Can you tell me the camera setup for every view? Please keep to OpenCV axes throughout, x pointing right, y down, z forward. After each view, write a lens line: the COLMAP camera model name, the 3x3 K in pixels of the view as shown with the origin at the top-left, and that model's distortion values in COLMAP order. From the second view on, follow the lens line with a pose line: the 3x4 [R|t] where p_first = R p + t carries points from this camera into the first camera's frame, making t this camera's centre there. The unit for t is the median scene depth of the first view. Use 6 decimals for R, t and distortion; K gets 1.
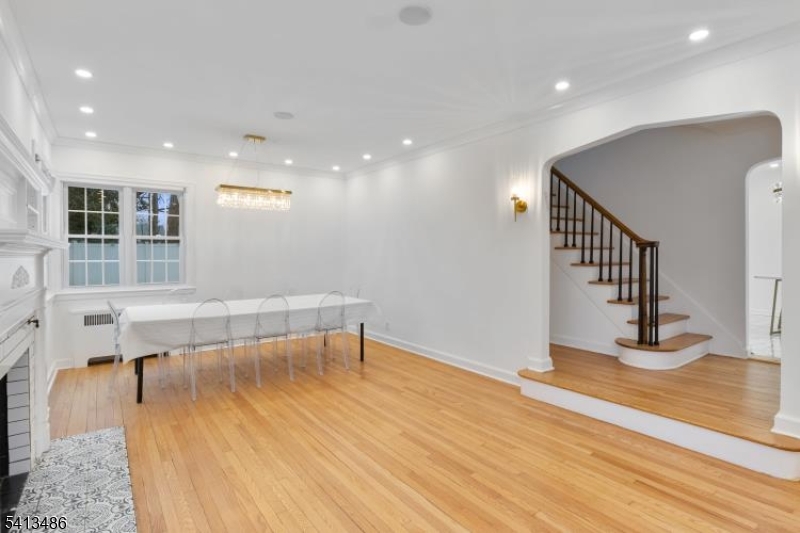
lens RADIAL K [[406.0, 0, 401.8], [0, 406.0, 269.0], [0, 0, 1]] dist [-0.007209, -0.001165]
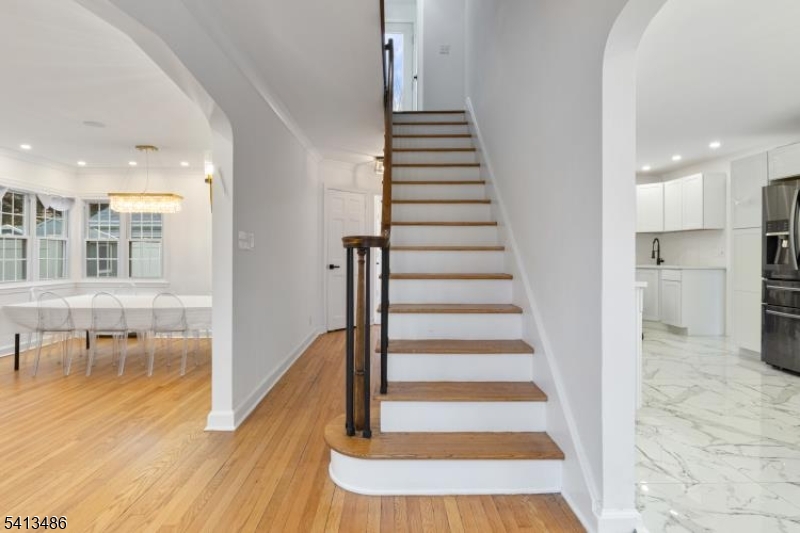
lens RADIAL K [[416.5, 0, 398.1], [0, 416.5, 254.7], [0, 0, 1]] dist [-0.004939, -0.001082]
pose [[0.798317, 0.005027, -0.602216, 0.887840], [-0.027861, 0.999203, -0.028592, -0.022540], [0.601592, 0.039604, 0.797821, 0.545015]]
